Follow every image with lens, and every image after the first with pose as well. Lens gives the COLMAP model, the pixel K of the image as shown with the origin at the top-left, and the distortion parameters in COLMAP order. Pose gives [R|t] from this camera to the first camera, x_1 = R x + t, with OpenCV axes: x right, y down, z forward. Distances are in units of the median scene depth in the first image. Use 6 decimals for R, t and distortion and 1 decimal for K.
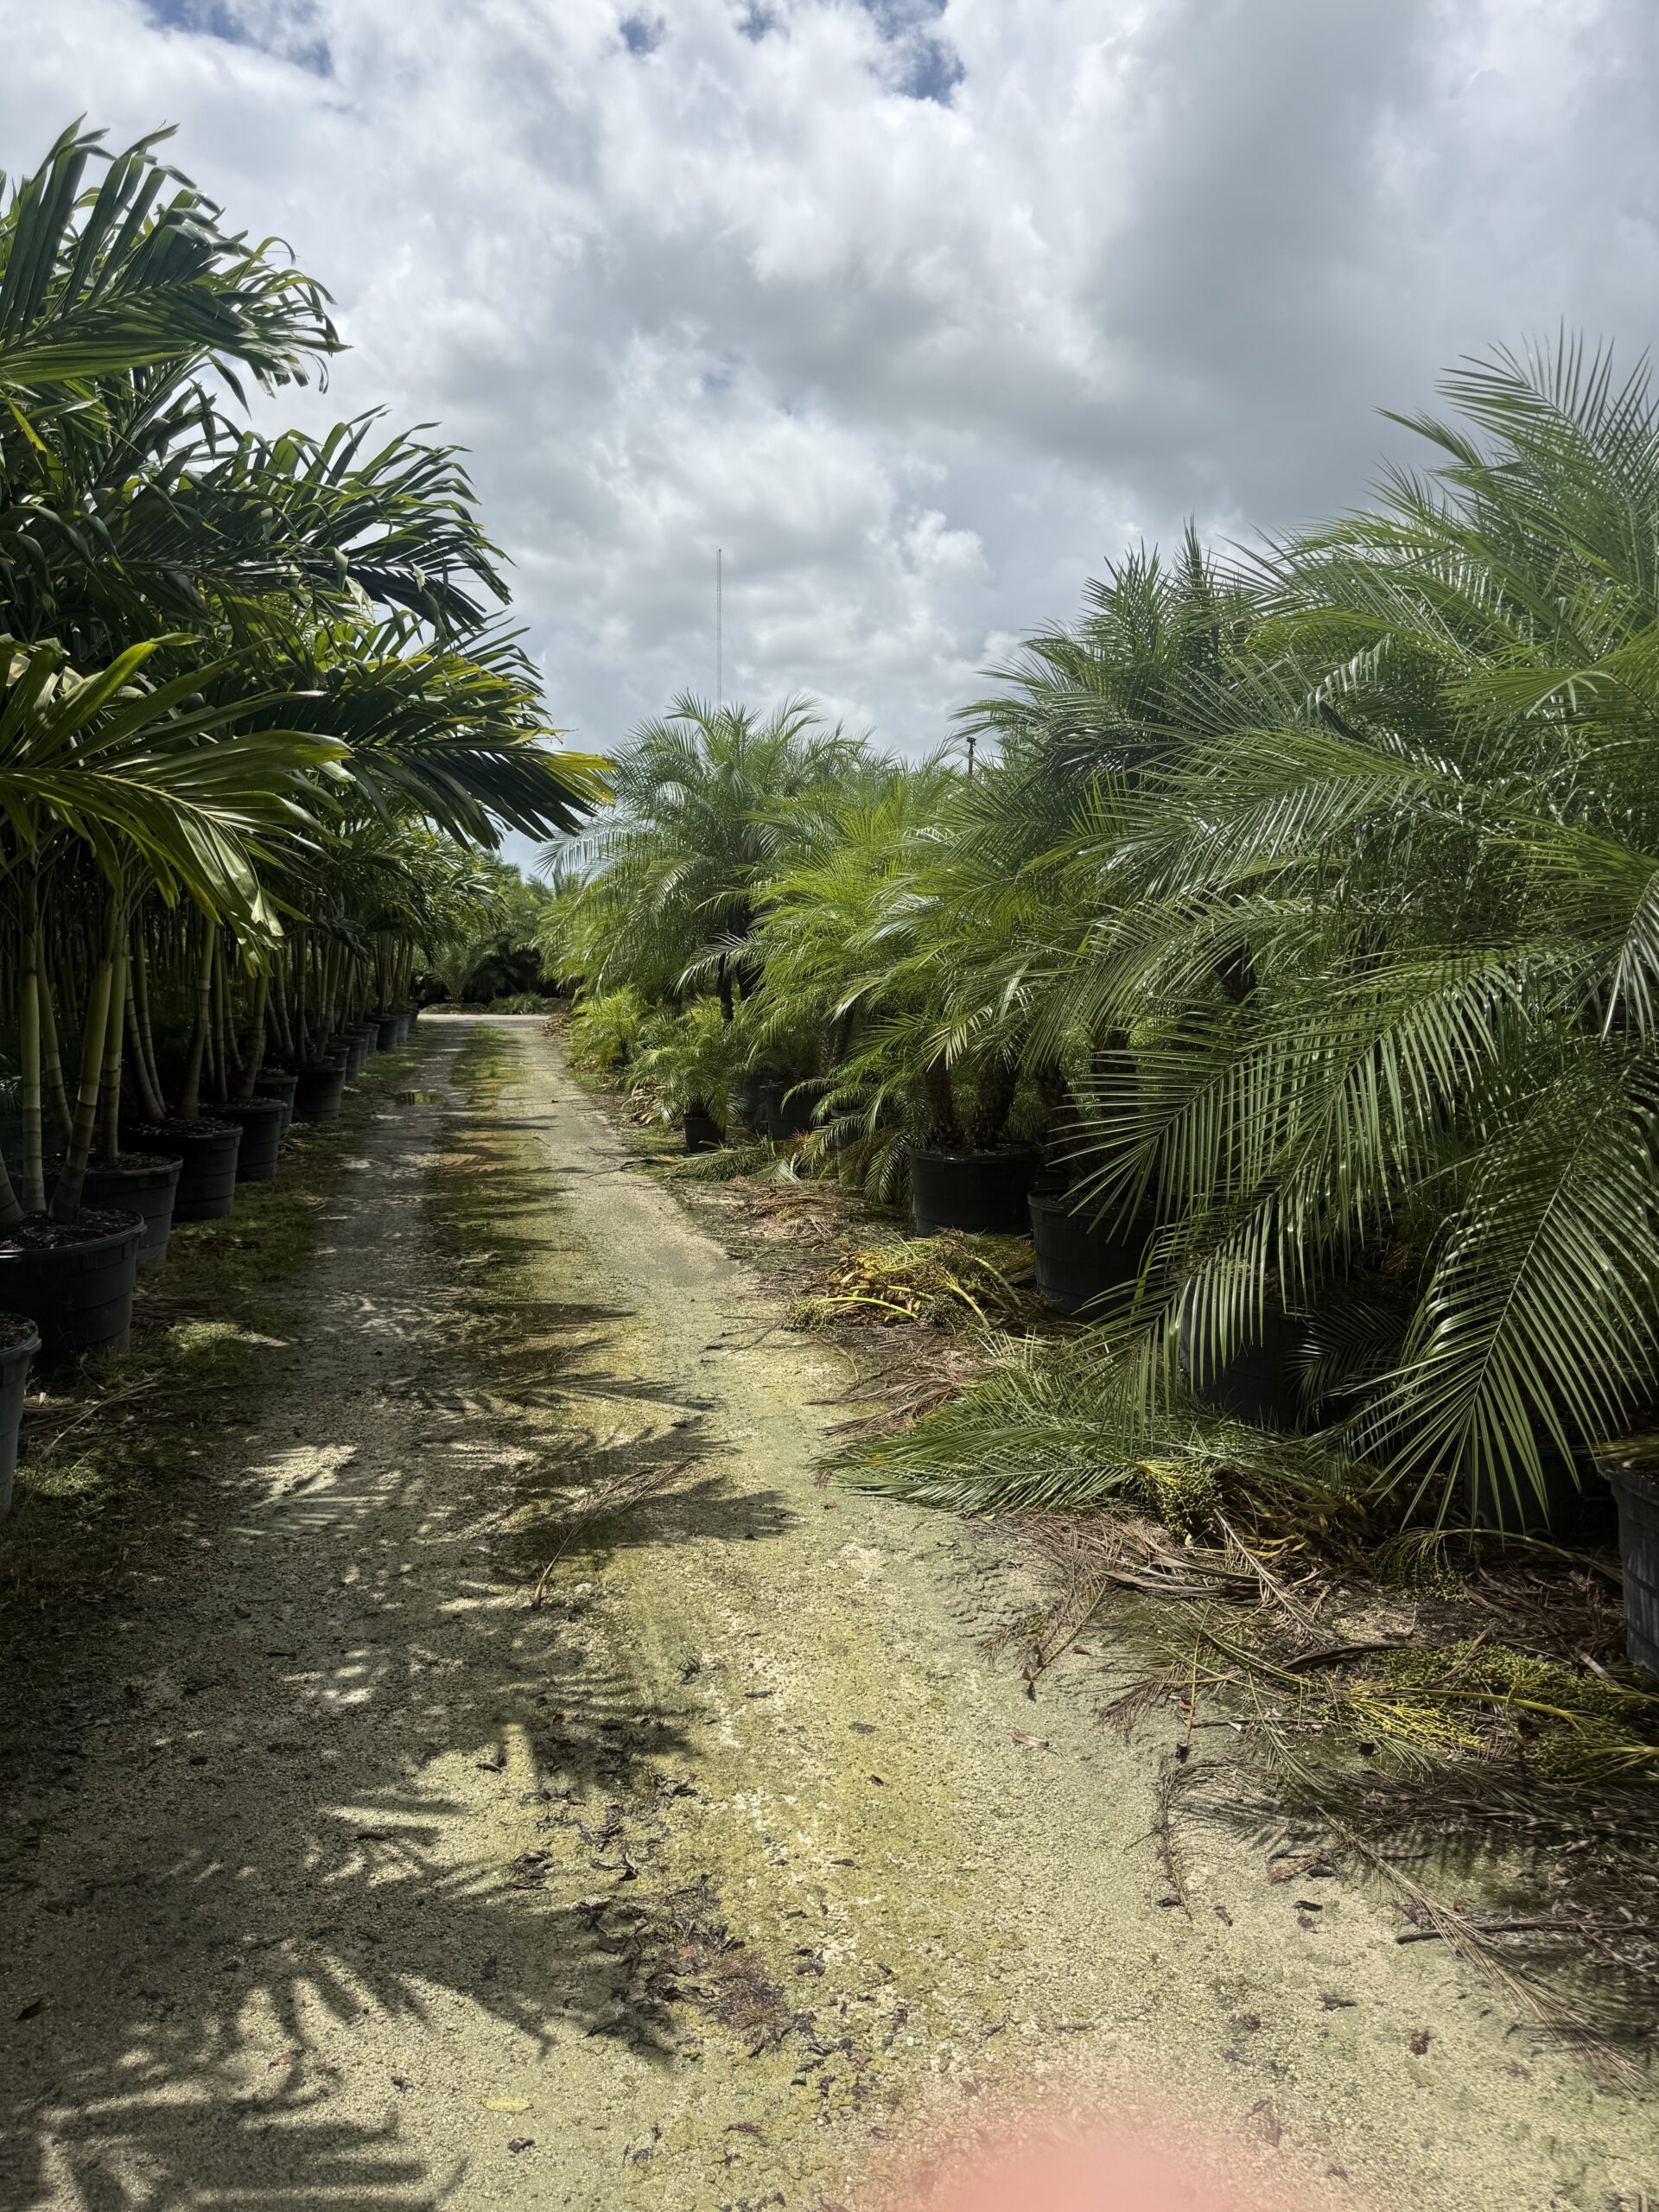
lens RADIAL K [[1574.3, 0, 847.7], [0, 1574.3, 1107.2], [0, 0, 1]] dist [0.006272, -0.002288]
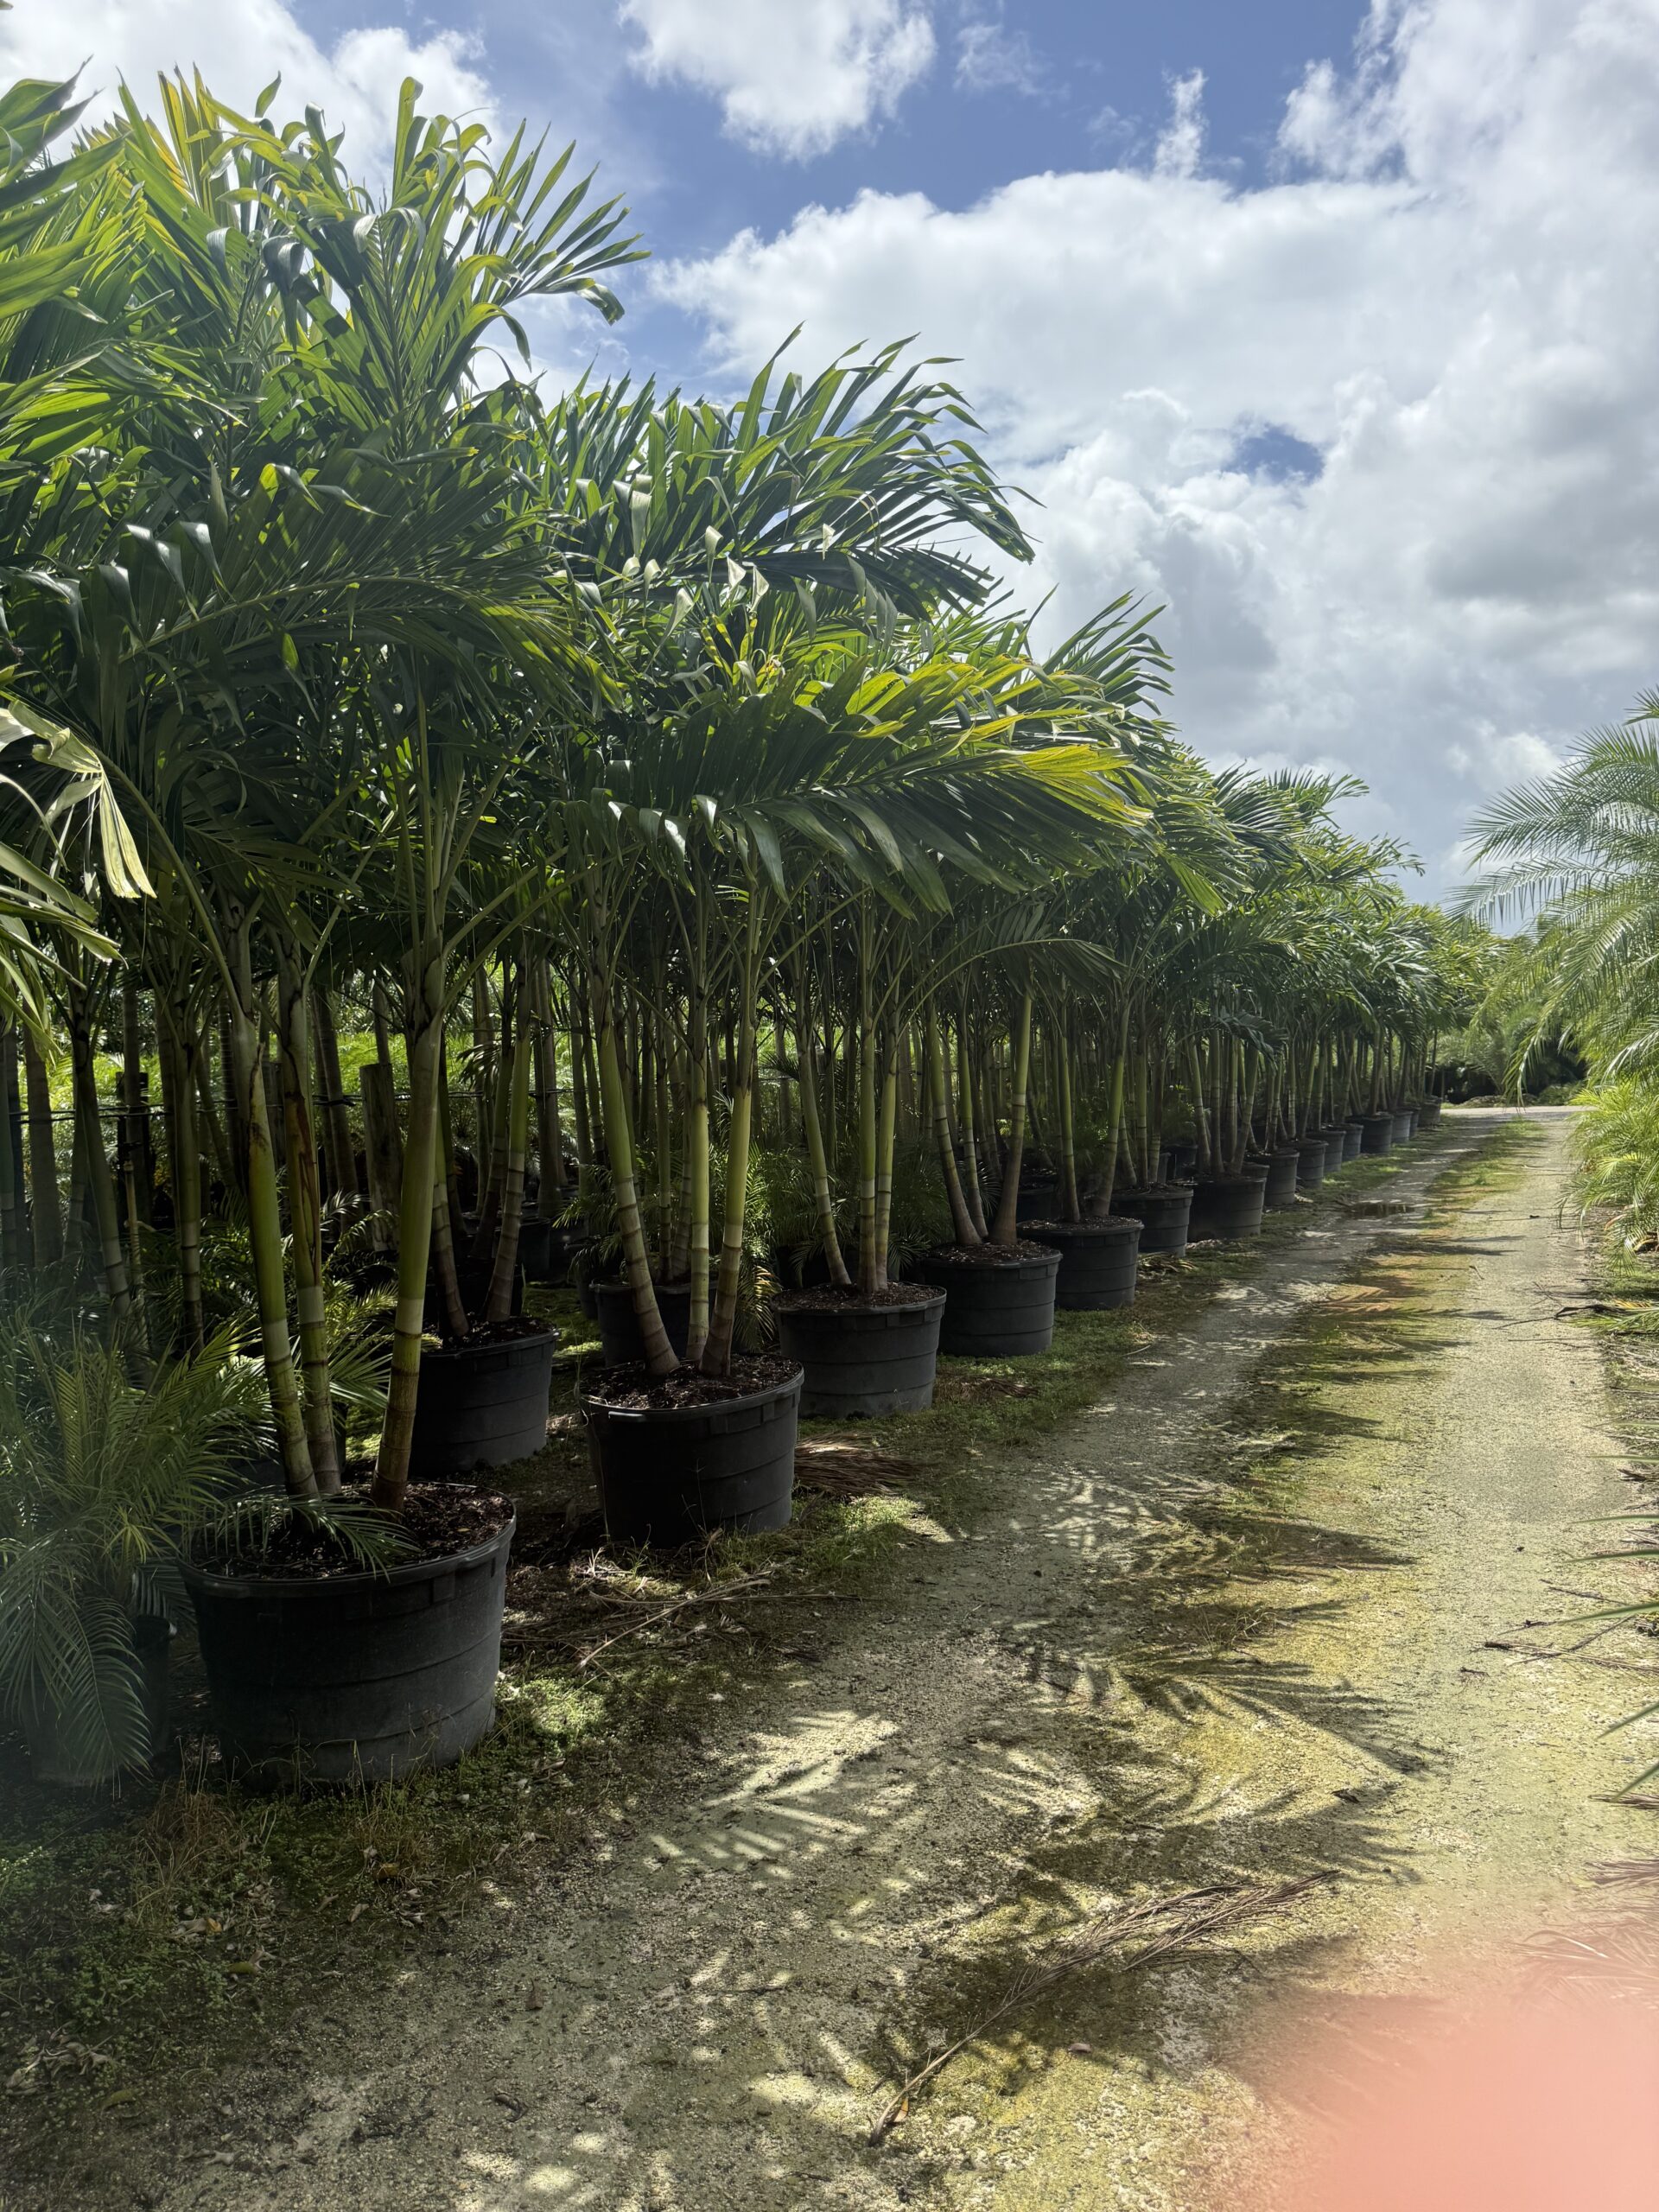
lens RADIAL K [[1574.3, 0, 806.7], [0, 1574.3, 1121.6], [0, 0, 1]] dist [0.006272, -0.002288]
pose [[0.772820, -0.021741, -0.634252, 0.099074], [-0.009781, 0.998886, -0.046157, -0.026670], [0.634549, 0.041875, 0.771747, 0.279092]]
